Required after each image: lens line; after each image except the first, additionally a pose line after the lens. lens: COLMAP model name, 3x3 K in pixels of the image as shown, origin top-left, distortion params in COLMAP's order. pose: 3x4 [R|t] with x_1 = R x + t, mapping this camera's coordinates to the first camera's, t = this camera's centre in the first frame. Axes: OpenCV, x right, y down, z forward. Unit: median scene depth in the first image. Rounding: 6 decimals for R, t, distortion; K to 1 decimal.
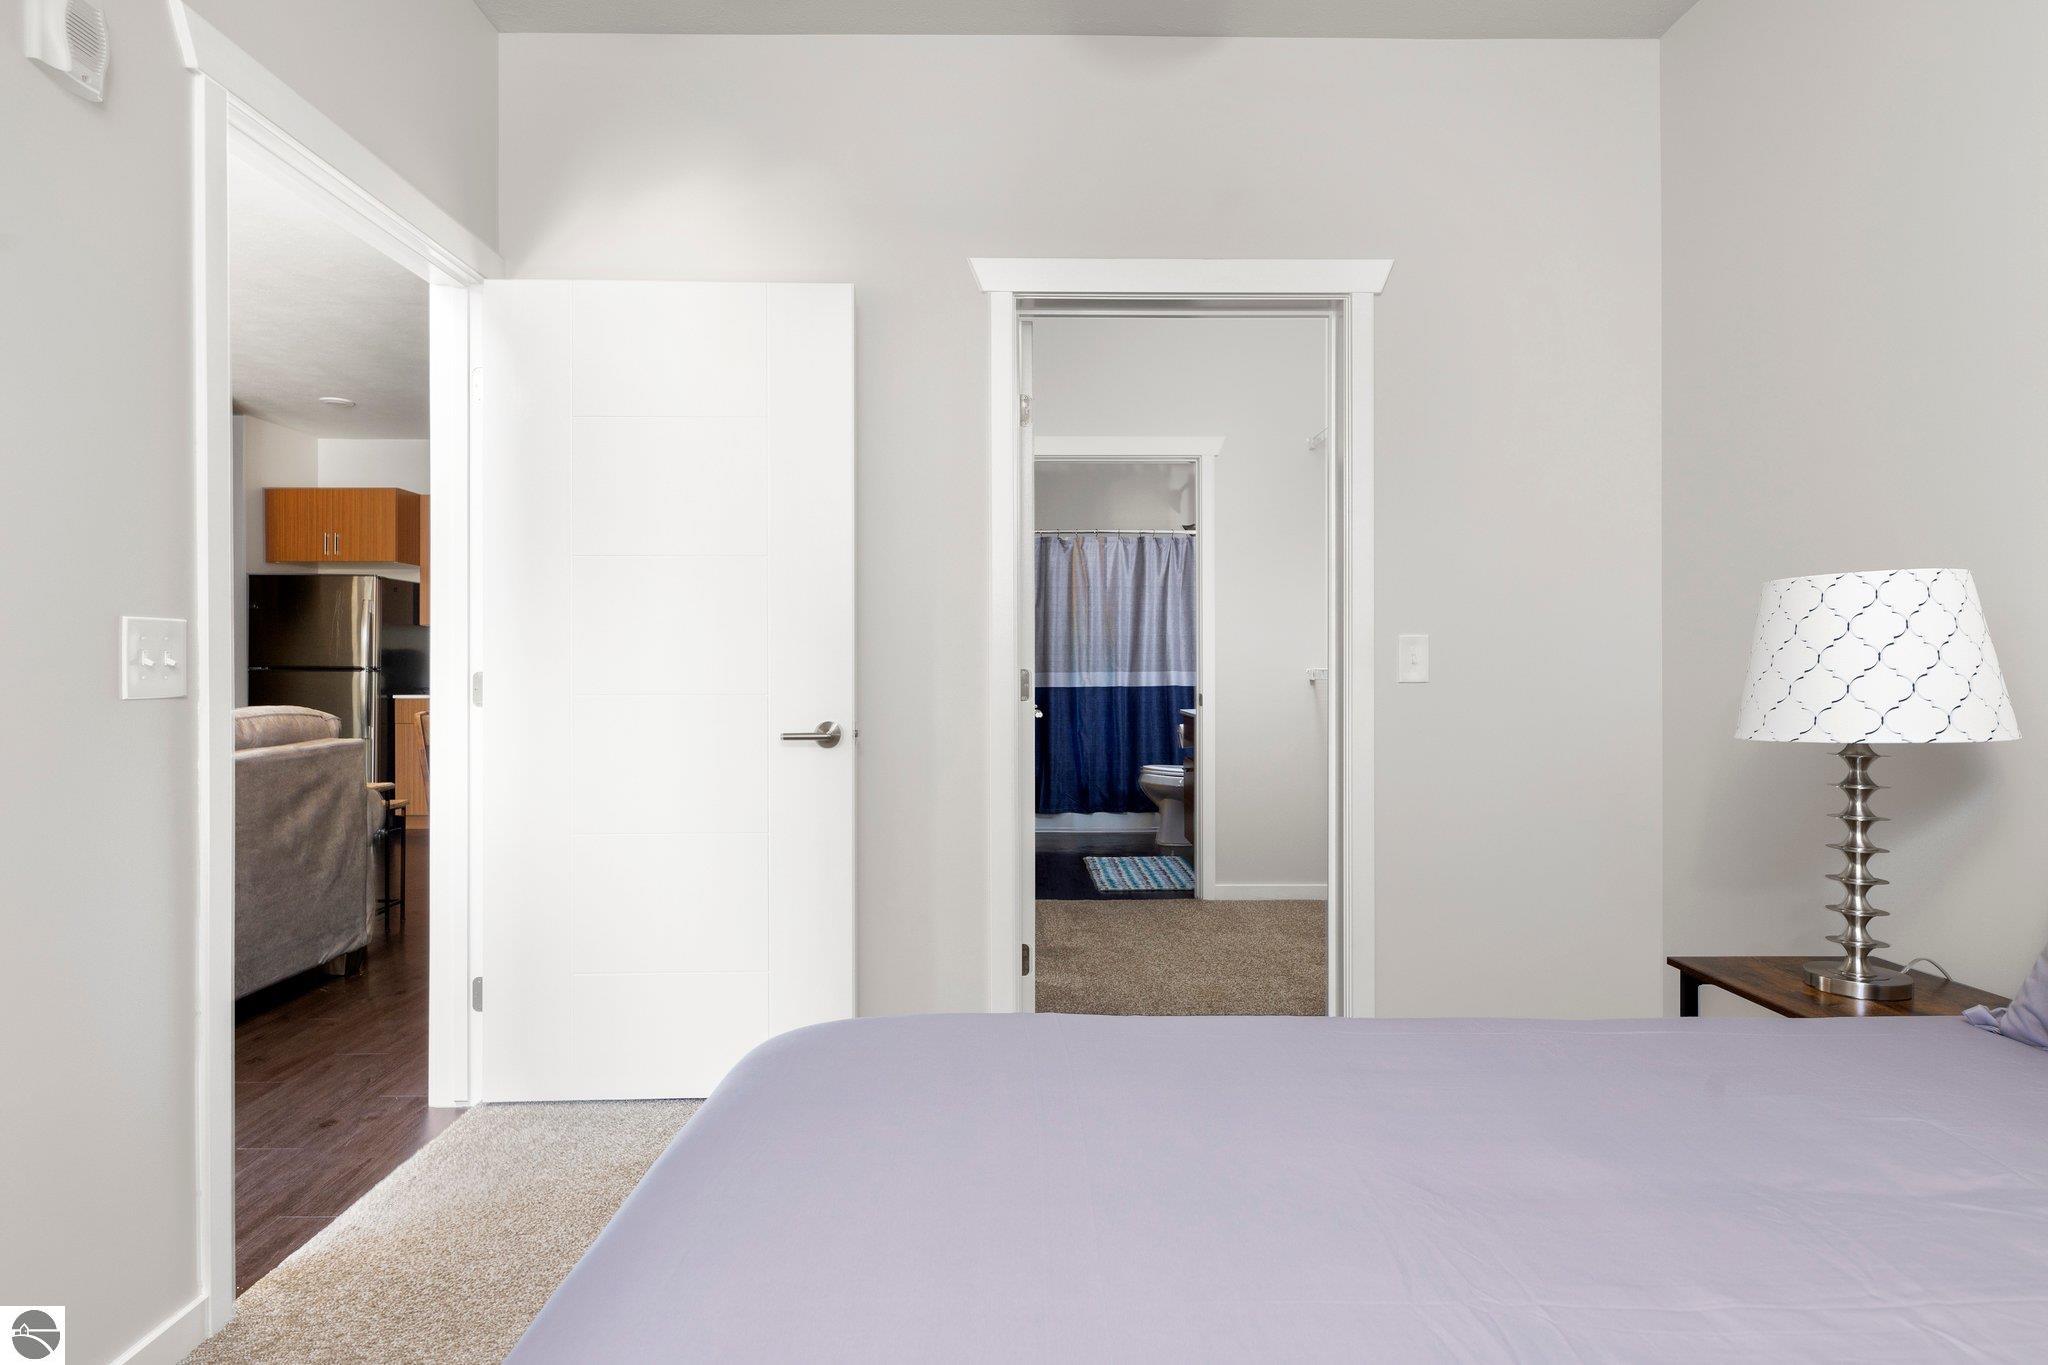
lens RADIAL K [[1107.1, 0, 1032.9], [0, 1107.1, 679.7], [0, 0, 1]] dist [0.001434, 0.000158]
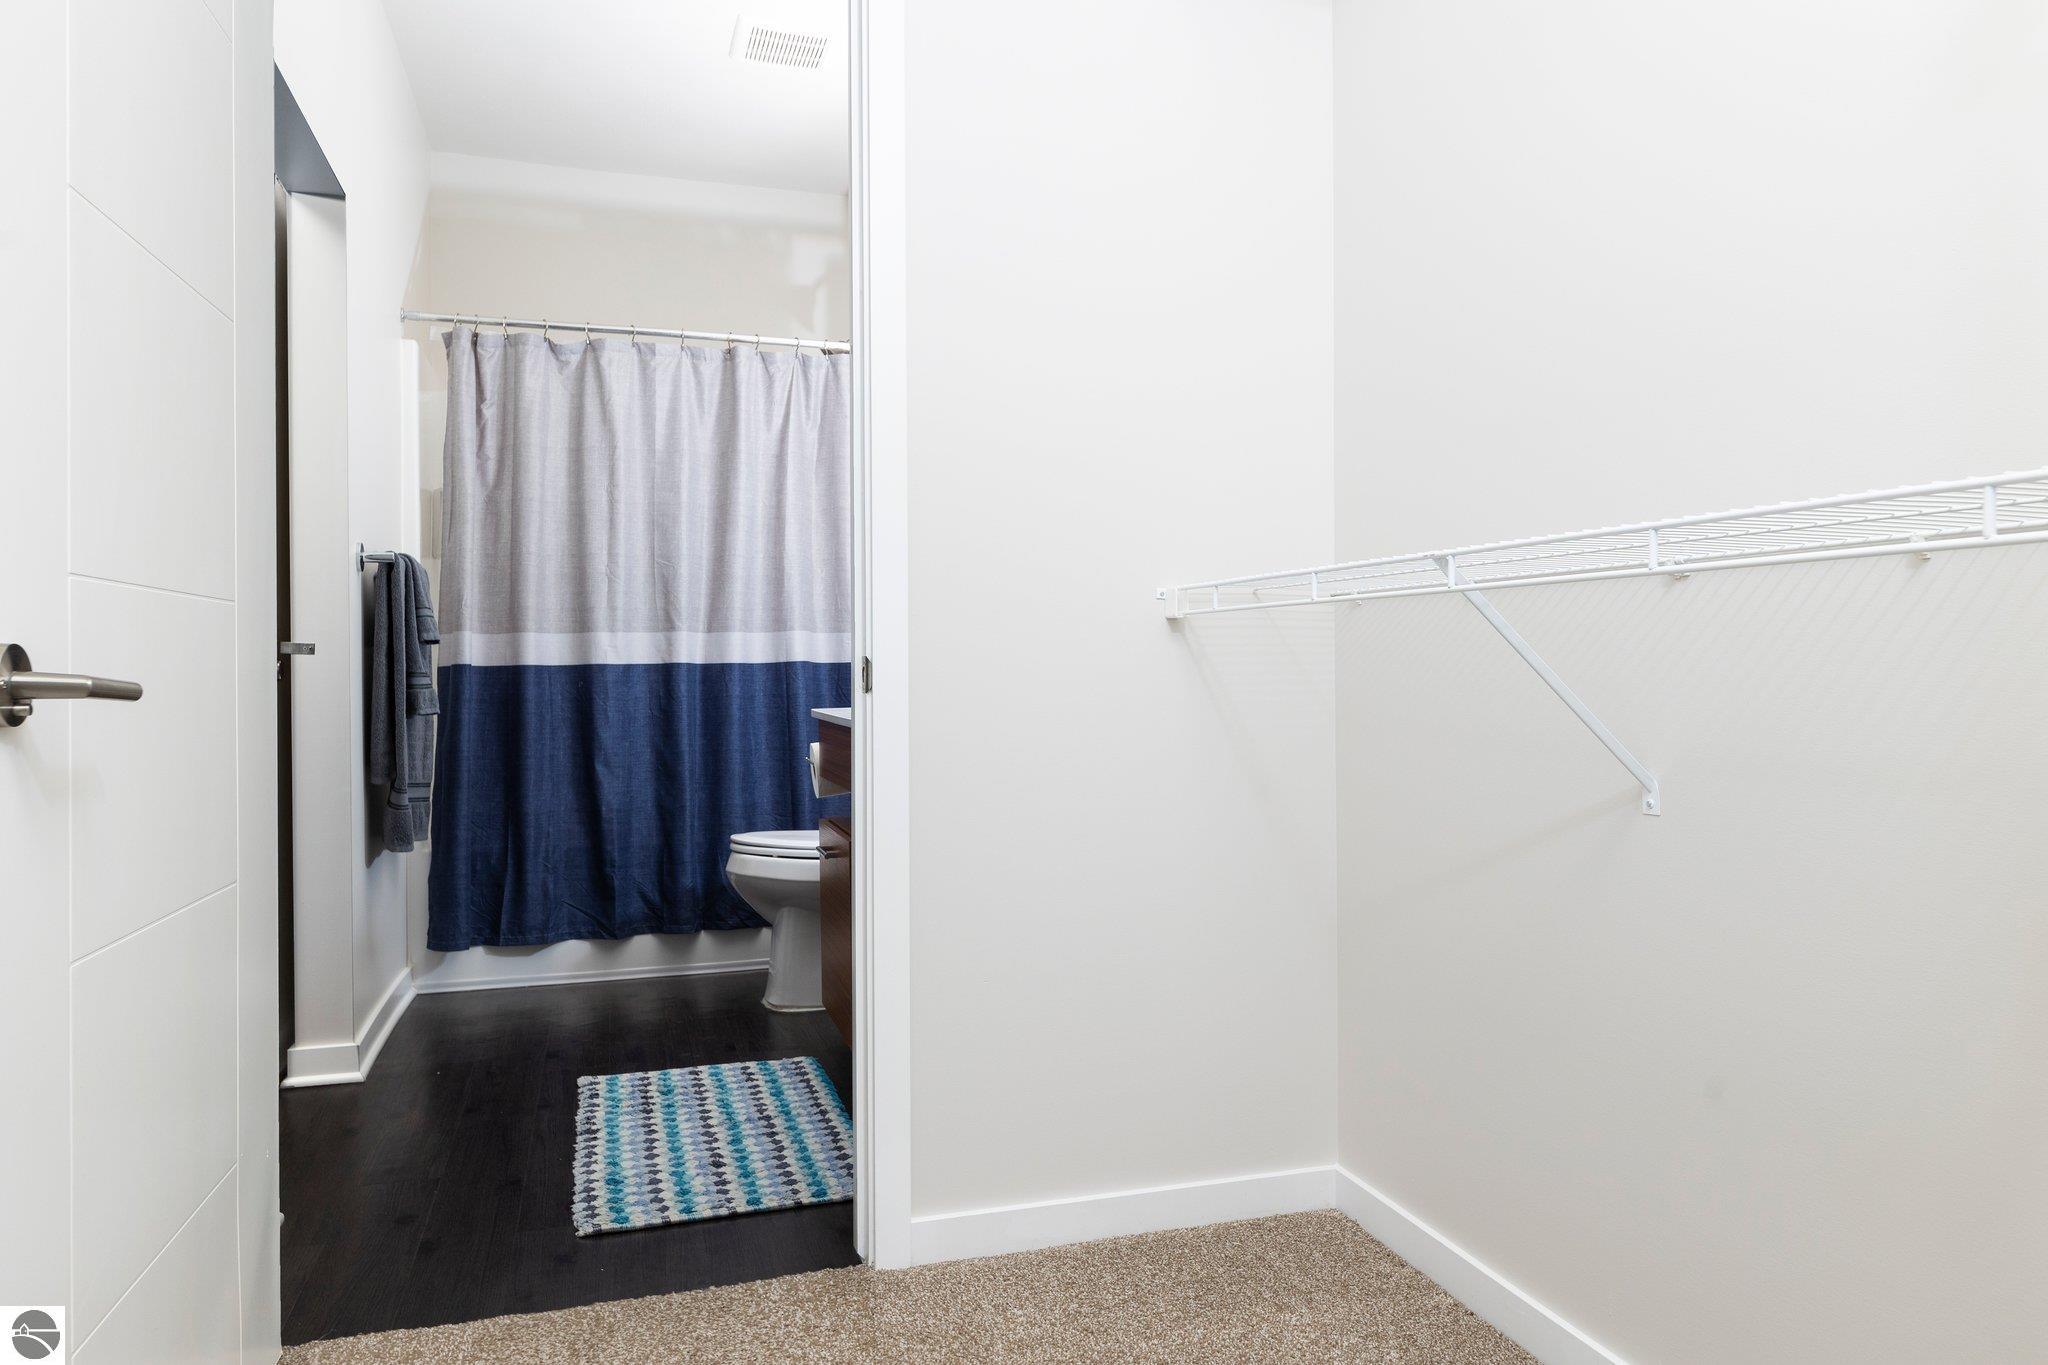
lens RADIAL K [[1334.4, 0, 1025.2], [0, 1334.4, 685.5], [0, 0, 1]] dist [0.015764, -0.004238]
pose [[0.959203, -0.003592, 0.282696, 0.057196], [0.004058, 0.999991, -0.001064, 0.016518], [-0.282690, 0.002168, 0.959209, 0.419106]]
